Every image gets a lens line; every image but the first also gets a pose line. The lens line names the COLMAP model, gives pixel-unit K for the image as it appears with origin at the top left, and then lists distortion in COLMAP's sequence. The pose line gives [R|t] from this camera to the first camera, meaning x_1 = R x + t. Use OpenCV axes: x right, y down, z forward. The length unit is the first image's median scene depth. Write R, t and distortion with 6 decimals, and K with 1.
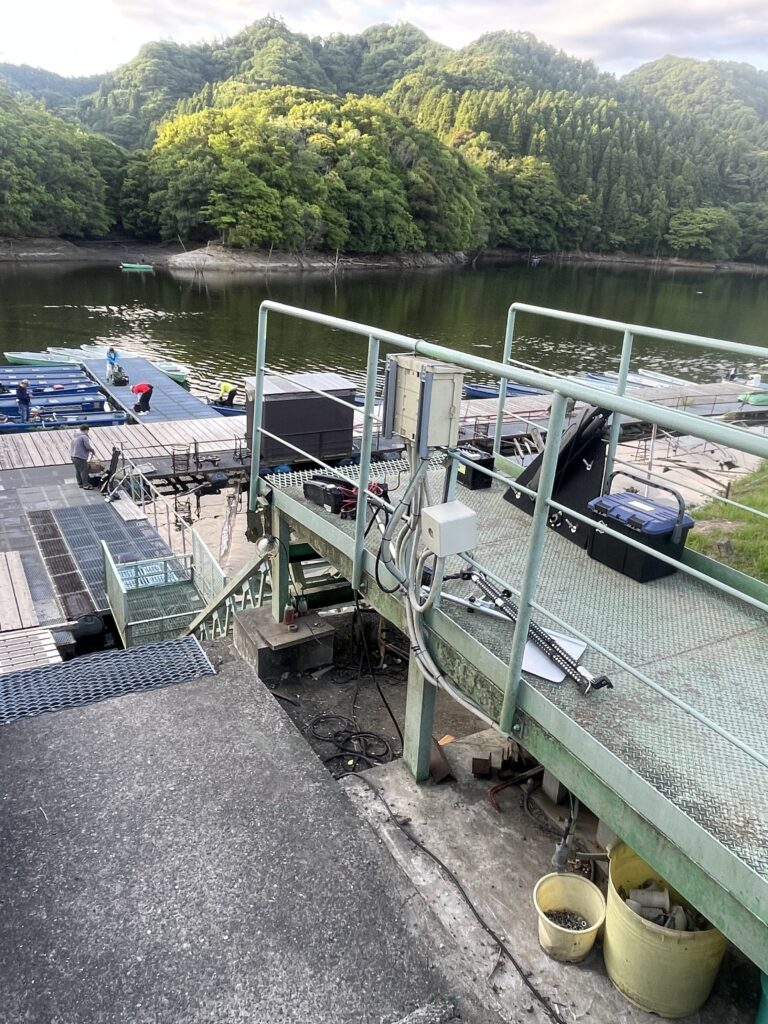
lens RADIAL K [[737.8, 0, 389.4], [0, 737.8, 502.8], [0, 0, 1]] dist [0.013990, -0.035585]
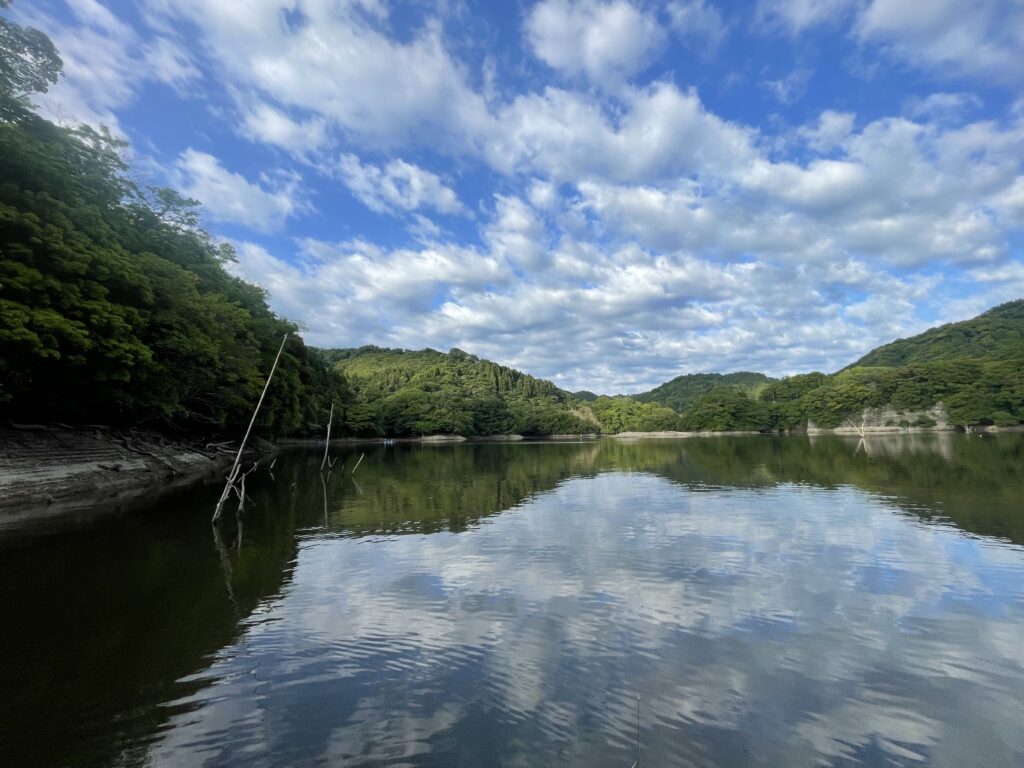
lens RADIAL K [[408.7, 0, 512.9], [0, 408.7, 383.4], [0, 0, 1]] dist [-0.009046, -0.000547]
pose [[0.573776, 0.027724, 0.818543, -0.159535], [0.343408, 0.899186, -0.271175, -0.226595], [-0.743541, 0.436688, 0.506410, 0.702078]]
